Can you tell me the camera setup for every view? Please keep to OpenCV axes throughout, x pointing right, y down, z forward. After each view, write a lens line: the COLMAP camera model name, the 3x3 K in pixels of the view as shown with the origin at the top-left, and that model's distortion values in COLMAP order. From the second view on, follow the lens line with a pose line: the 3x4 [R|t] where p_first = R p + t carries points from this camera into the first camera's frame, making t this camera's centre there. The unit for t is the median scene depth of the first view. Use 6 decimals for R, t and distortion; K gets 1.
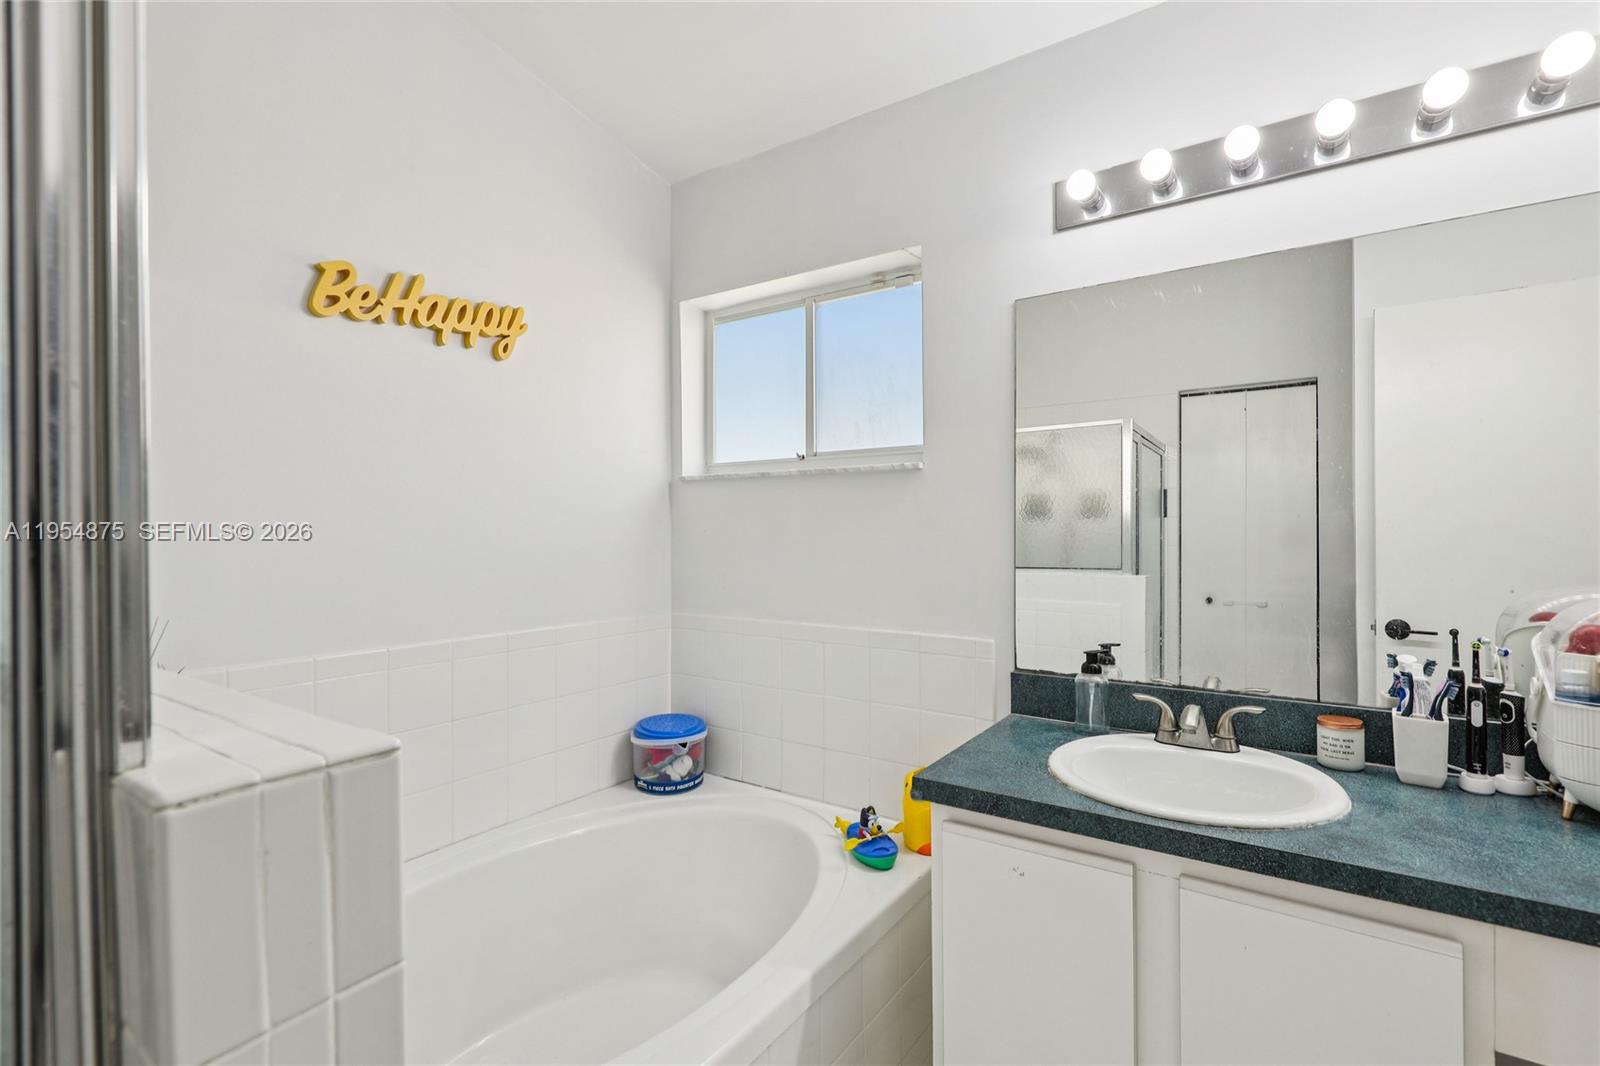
lens RADIAL K [[725.3, 0, 809.6], [0, 725.3, 542.9], [0, 0, 1]] dist [-0.002787, -0.000123]
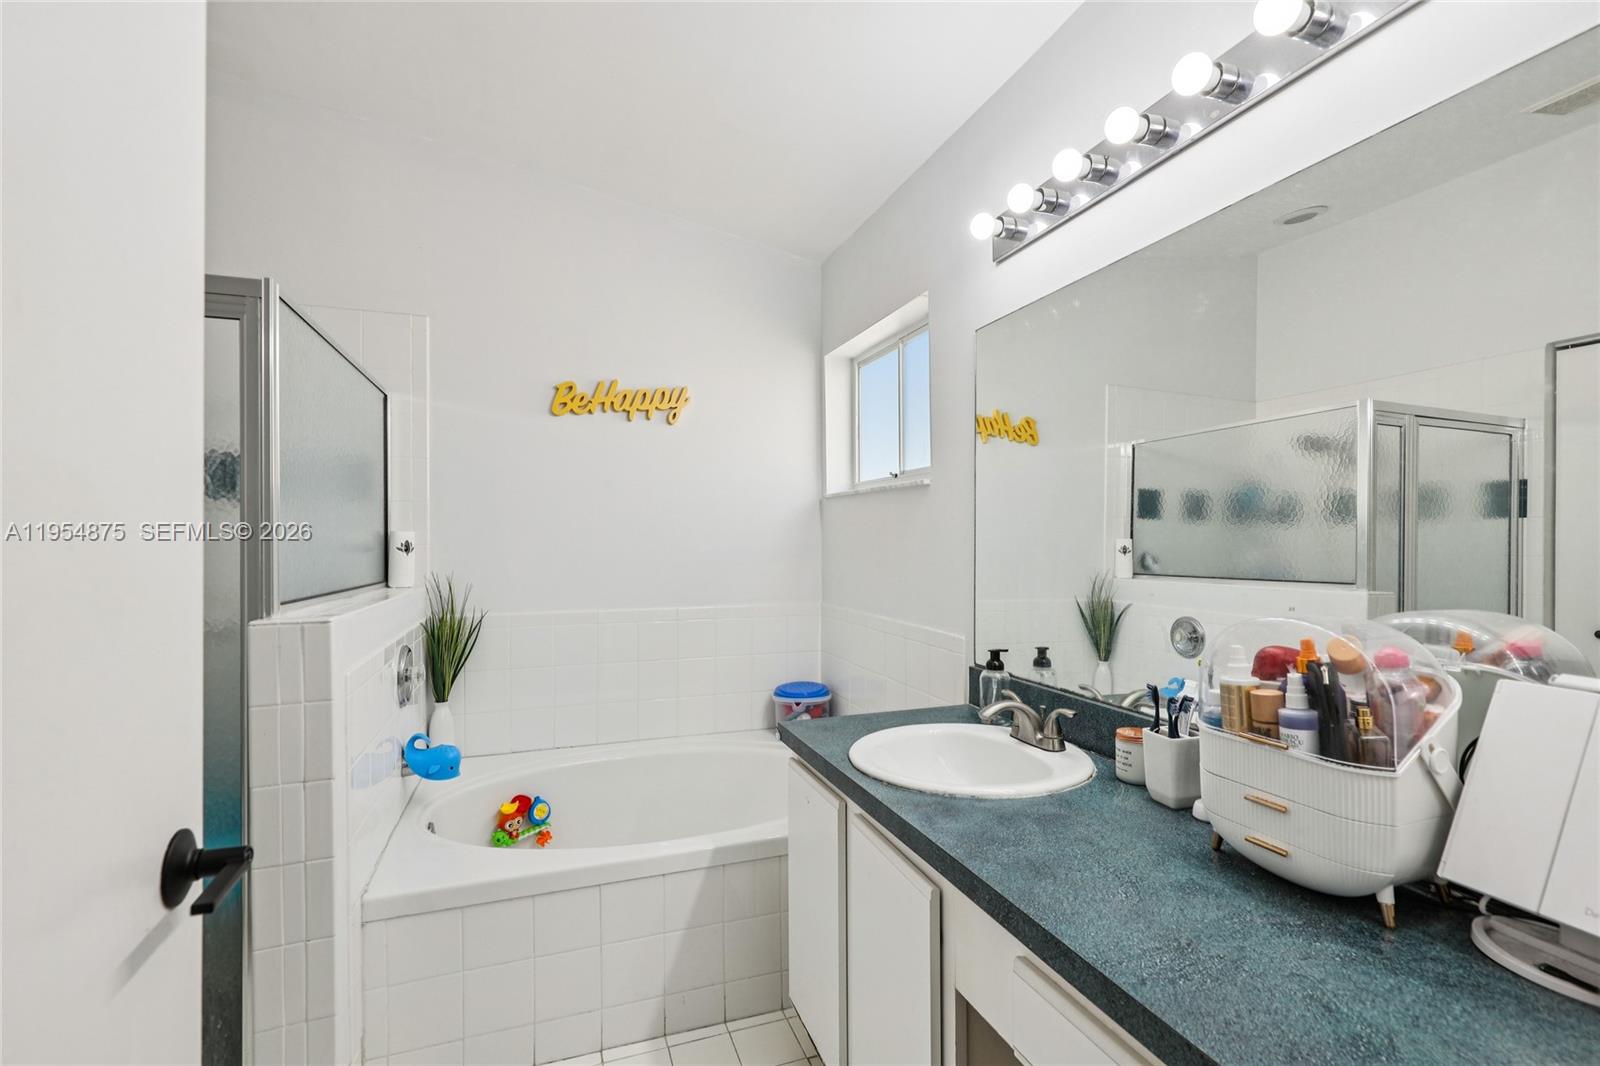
lens RADIAL K [[725.3, 0, 807.0], [0, 725.3, 536.3], [0, 0, 1]] dist [-0.002787, -0.000123]
pose [[0.810696, -0.000813, -0.585466, 0.706808], [-0.007071, 0.999912, -0.011181, -0.006271], [0.585424, 0.013204, 0.810620, -0.048693]]
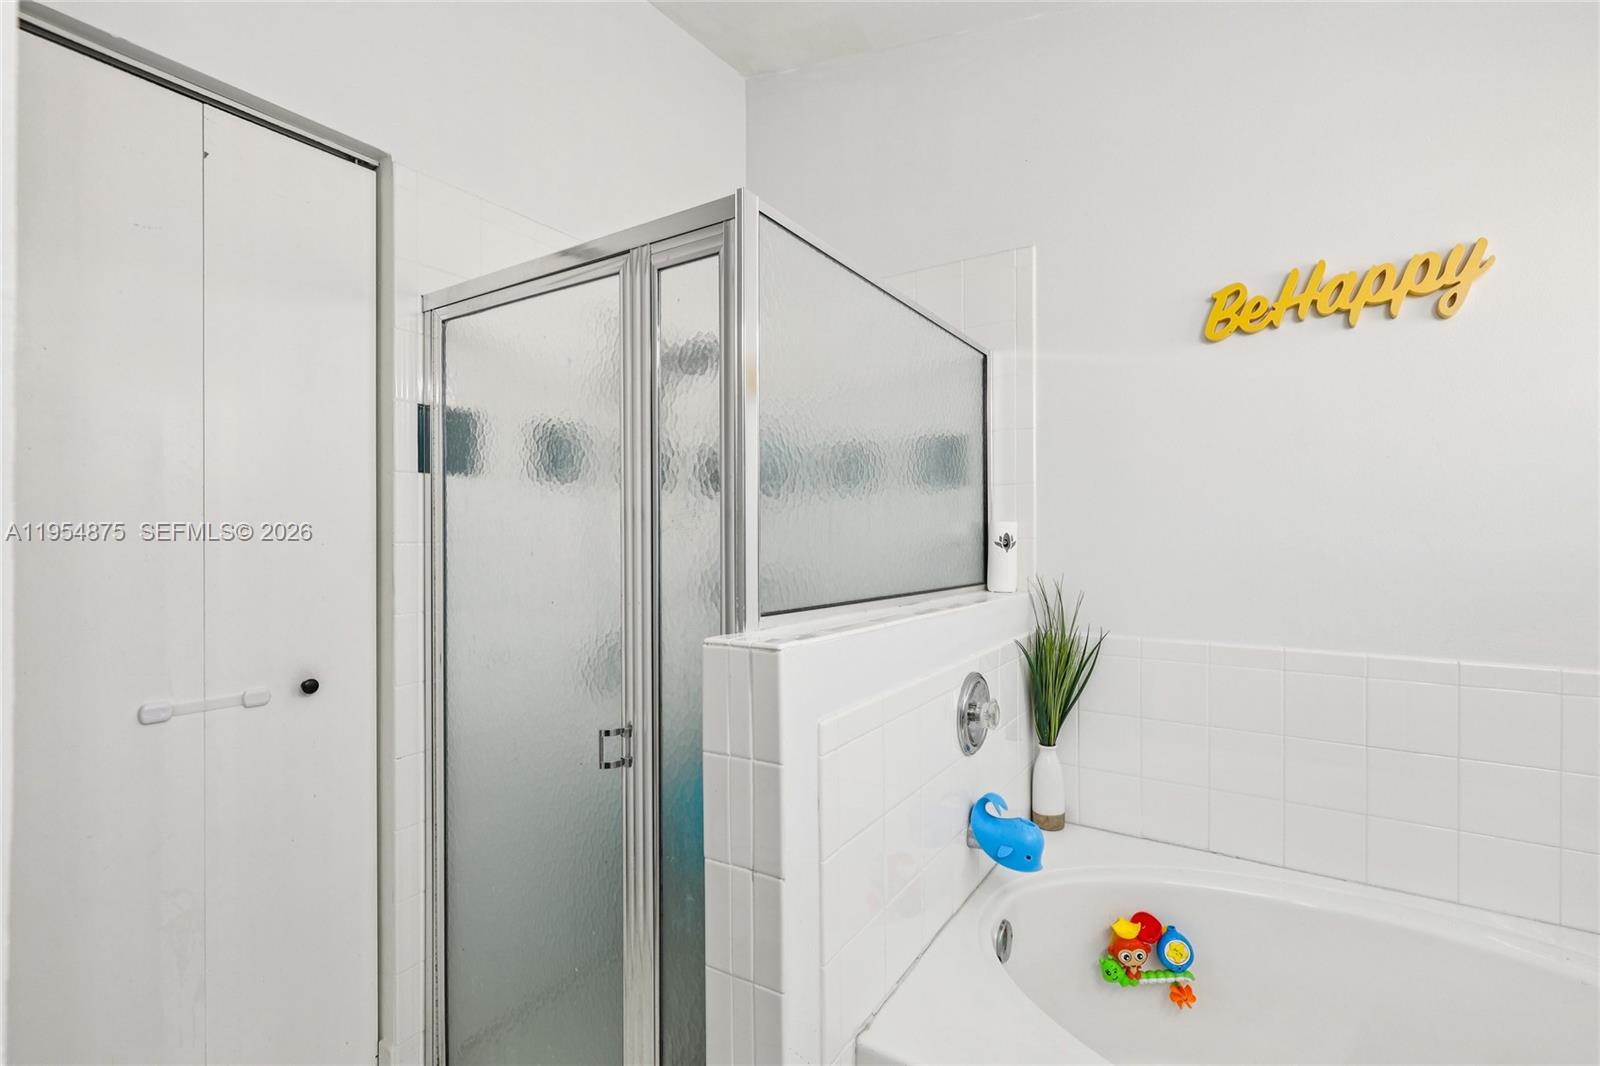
lens RADIAL K [[725.3, 0, 799.0], [0, 725.3, 531.7], [0, 0, 1]] dist [-0.002787, -0.000123]
pose [[0.019886, 0.001720, -0.999801, 0.374753], [-0.012001, 0.999927, 0.001481, -0.008216], [0.999730, 0.011969, 0.019905, 0.285053]]
